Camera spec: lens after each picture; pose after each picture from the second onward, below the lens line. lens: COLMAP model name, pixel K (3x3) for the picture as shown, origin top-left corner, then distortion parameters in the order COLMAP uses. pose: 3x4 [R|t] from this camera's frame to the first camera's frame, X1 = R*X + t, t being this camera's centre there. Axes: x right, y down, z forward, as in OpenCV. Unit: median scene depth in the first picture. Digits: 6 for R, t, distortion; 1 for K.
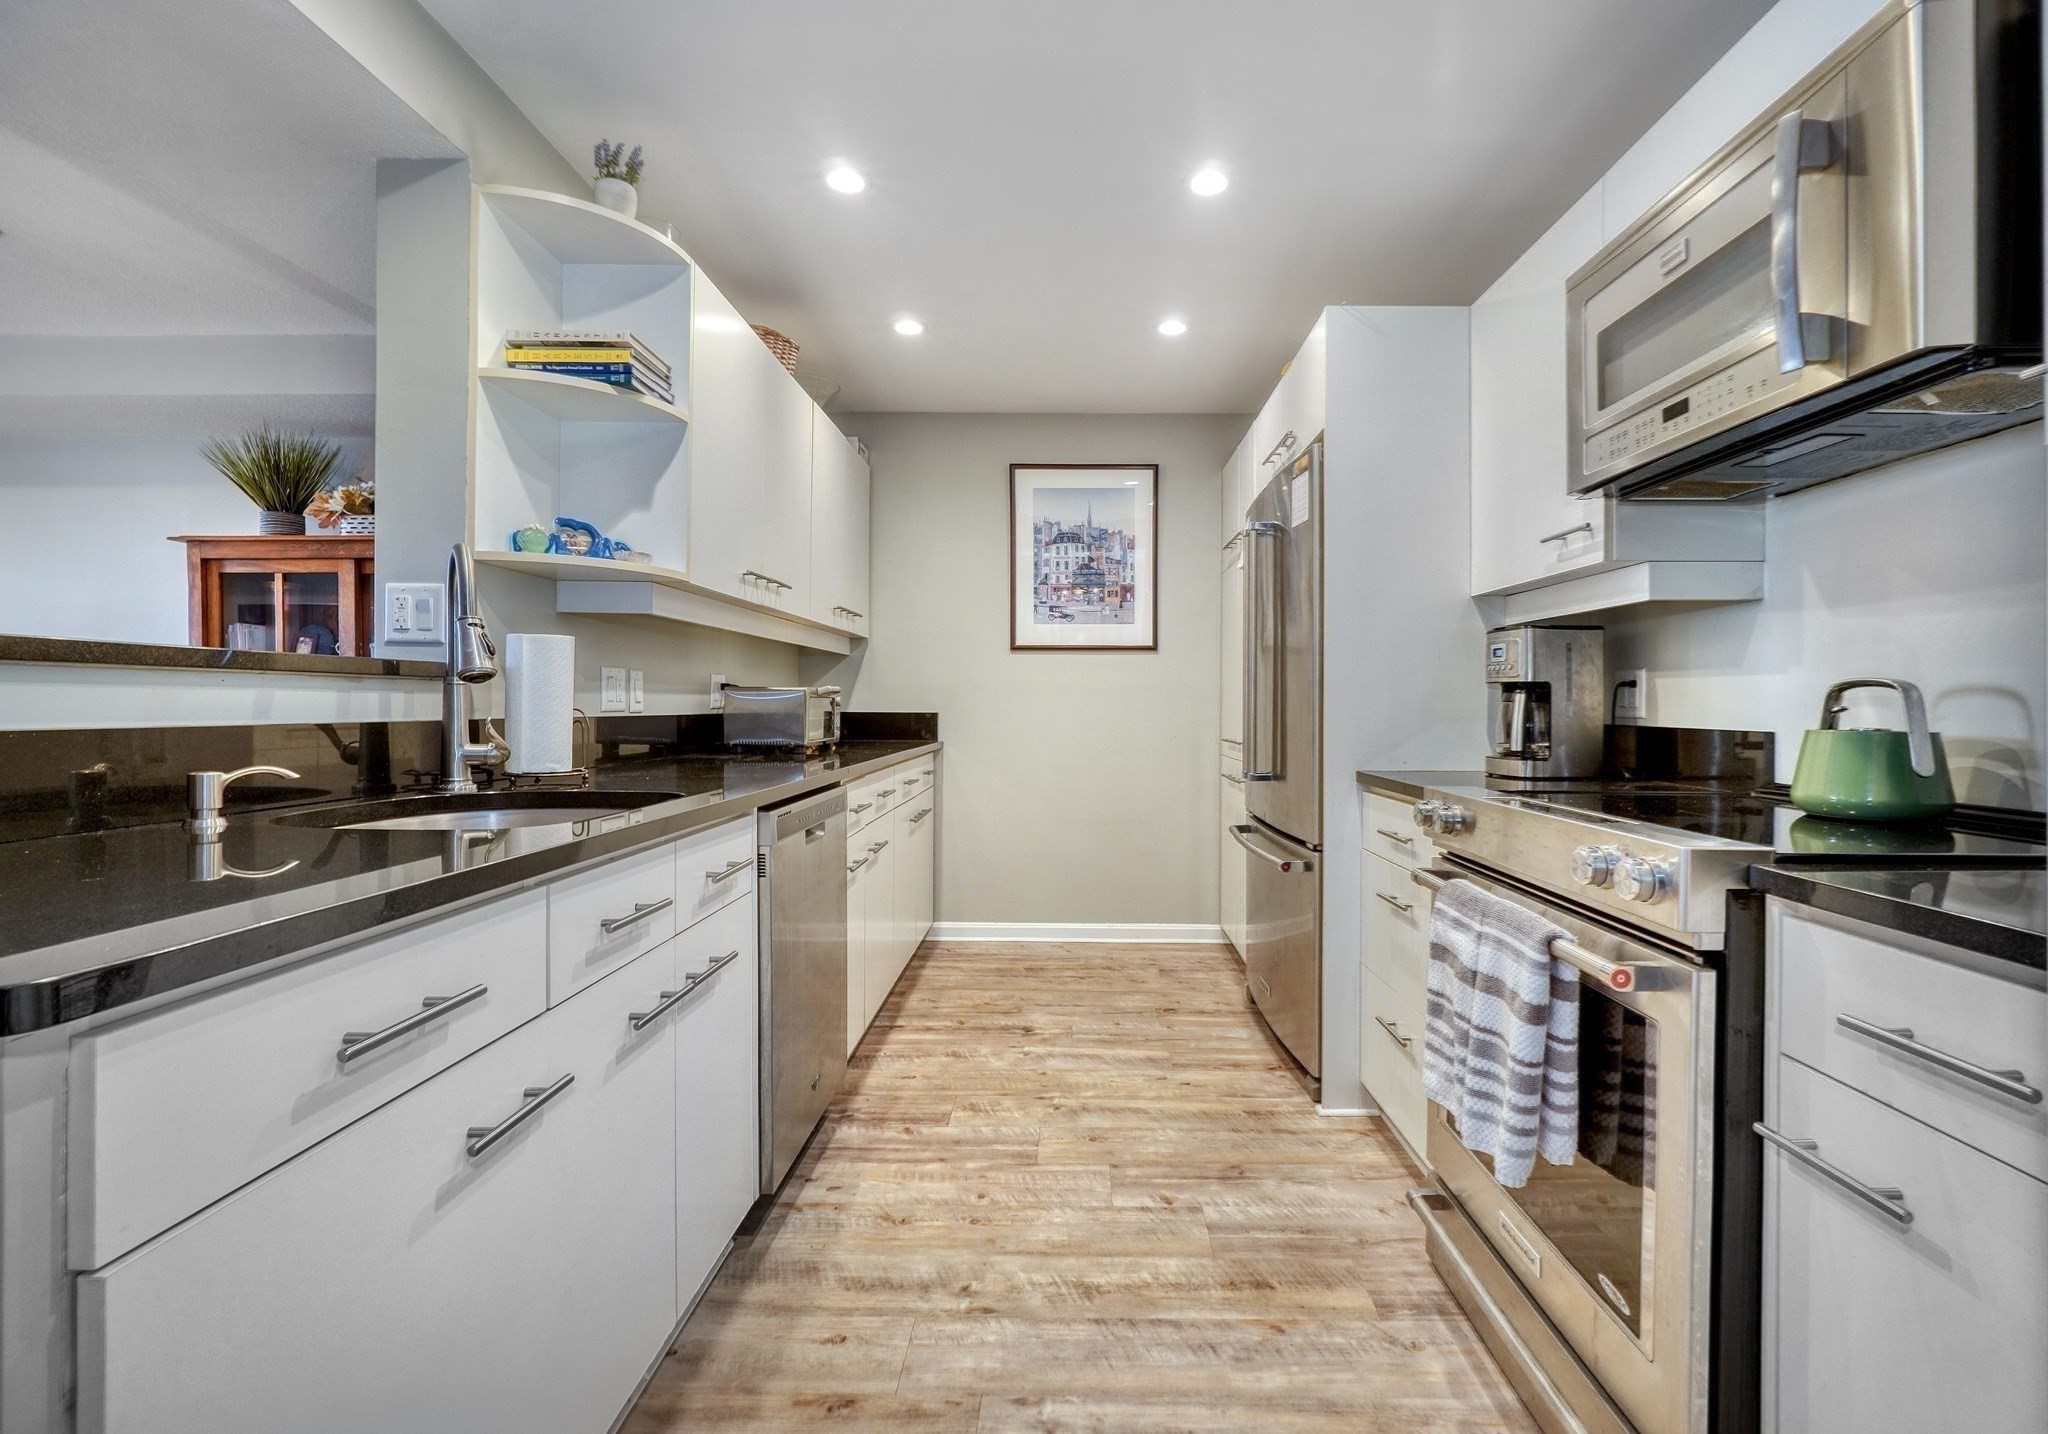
lens RADIAL K [[905.0, 0, 1057.2], [0, 905.0, 713.9], [0, 0, 1]] dist [-0.004646, 0.000418]
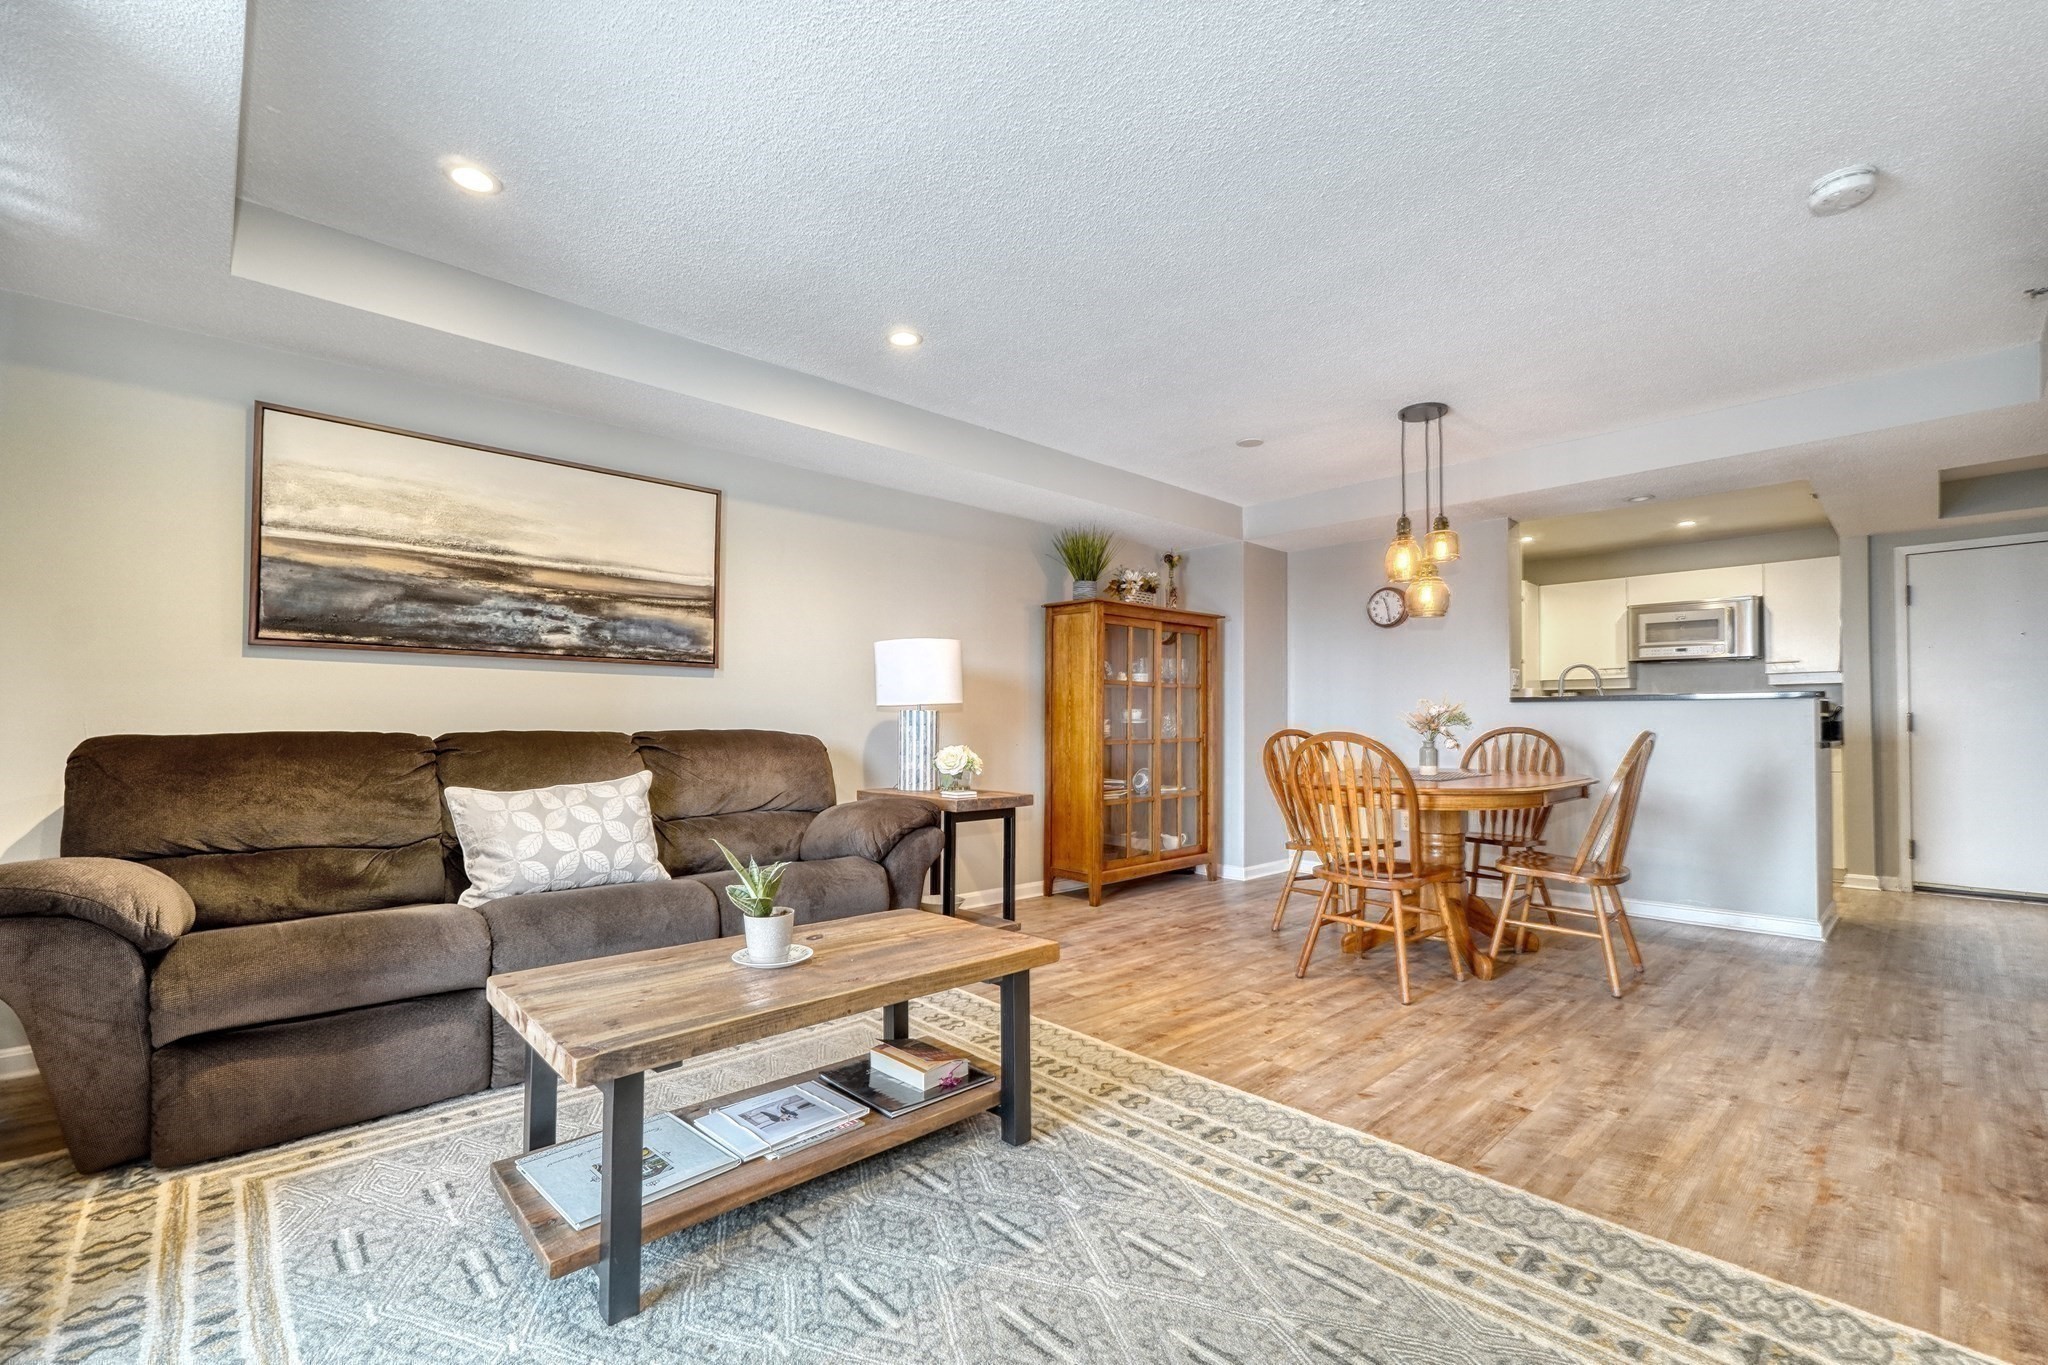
lens RADIAL K [[879.8, 0, 1020.6], [0, 879.8, 712.7], [0, 0, 1]] dist [-0.016272, 0.004960]
pose [[0.726965, 0.007372, 0.686635, -3.525700], [0.007704, 0.999792, -0.018891, 0.033966], [-0.686632, 0.019023, 0.726757, 0.060686]]
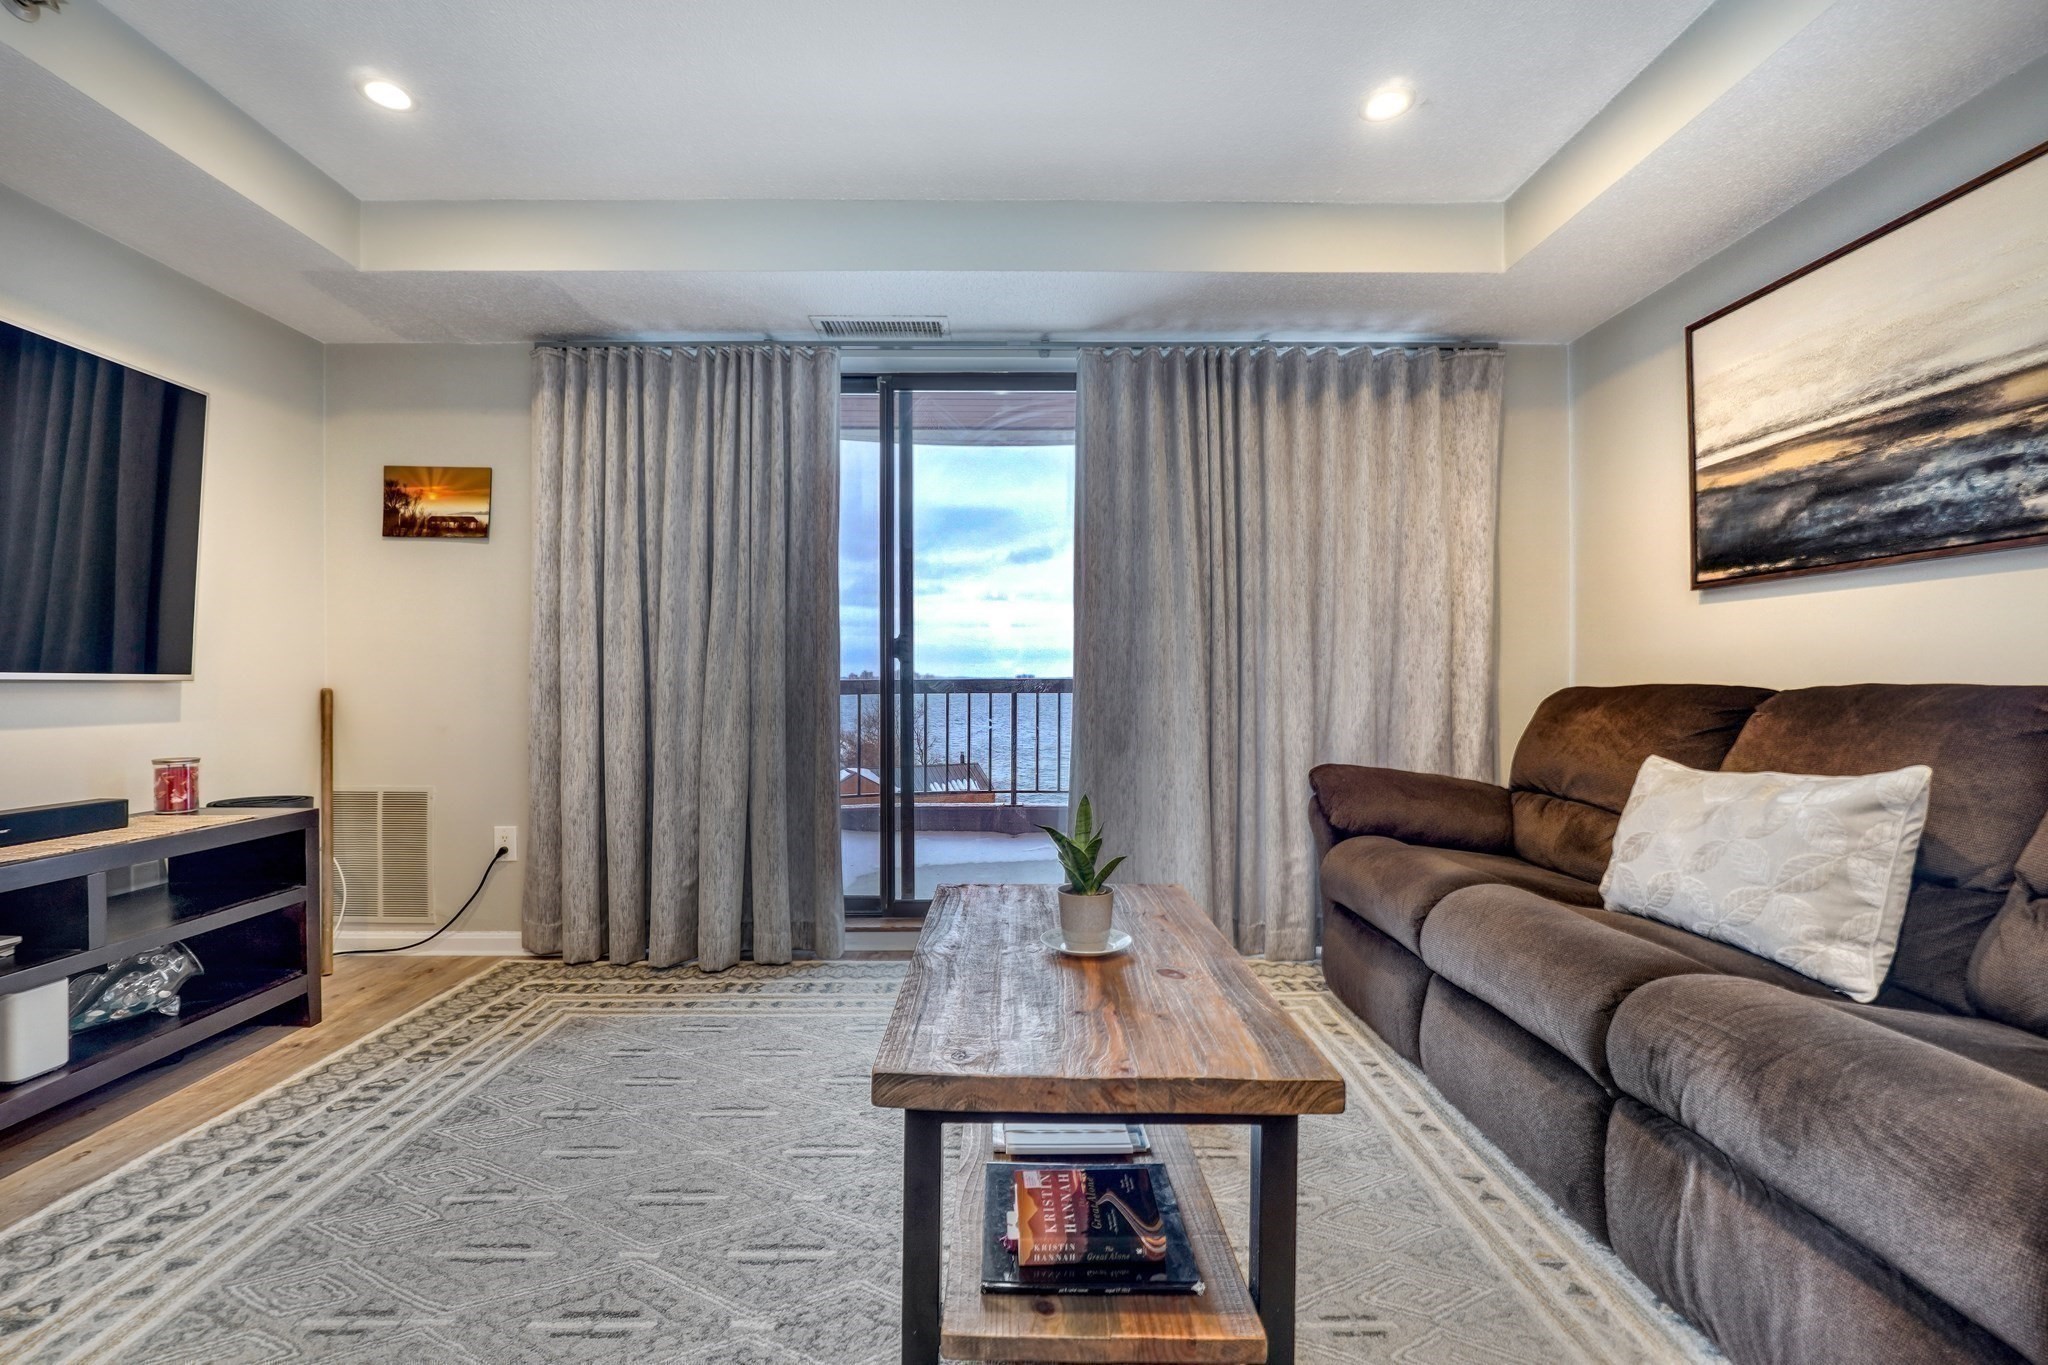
lens RADIAL K [[879.8, 0, 1012.9], [0, 879.8, 688.3], [0, 0, 1]] dist [-0.016272, 0.004960]
pose [[0.005510, 0.001871, -0.999983, -2.169644], [-0.006492, 0.999977, 0.001835, 0.038639], [0.999964, 0.006482, 0.005522, 0.905535]]
